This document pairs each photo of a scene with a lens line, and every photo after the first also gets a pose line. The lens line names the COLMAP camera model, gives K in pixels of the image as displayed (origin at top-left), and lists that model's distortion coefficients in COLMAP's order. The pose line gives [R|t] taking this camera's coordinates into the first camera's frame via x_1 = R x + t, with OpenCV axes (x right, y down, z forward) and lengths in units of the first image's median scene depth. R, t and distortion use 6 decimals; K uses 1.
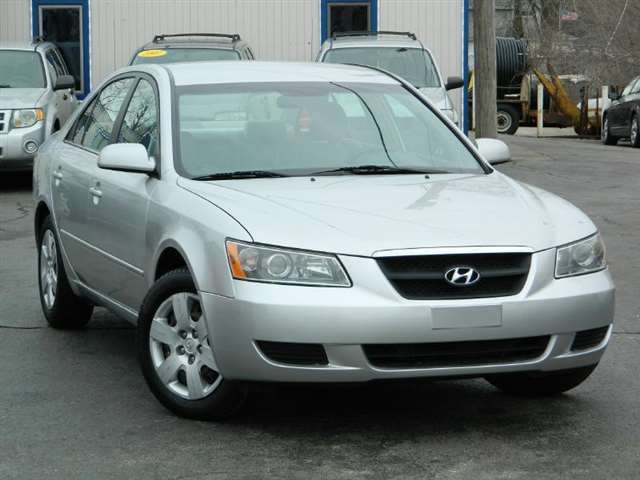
lens RADIAL K [[1754.3, 0, 319.4], [0, 1754.3, 238.0], [0, 0, 1]] dist [-0.155277, 0.000000]
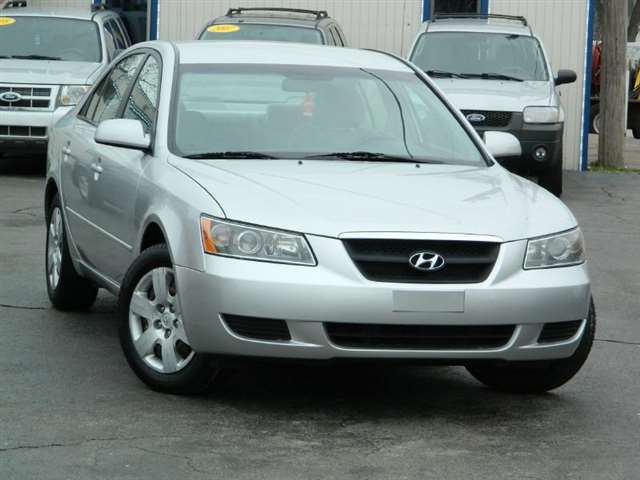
lens RADIAL K [[2134.2, 0, 318.4], [0, 2134.2, 240.7], [0, 0, 1]] dist [-0.147558, 0.000000]
pose [[0.996687, 0.047823, -0.065790, 0.092477], [-0.048346, 0.998810, -0.006373, 0.019343], [0.065407, 0.009533, 0.997813, -0.225279]]
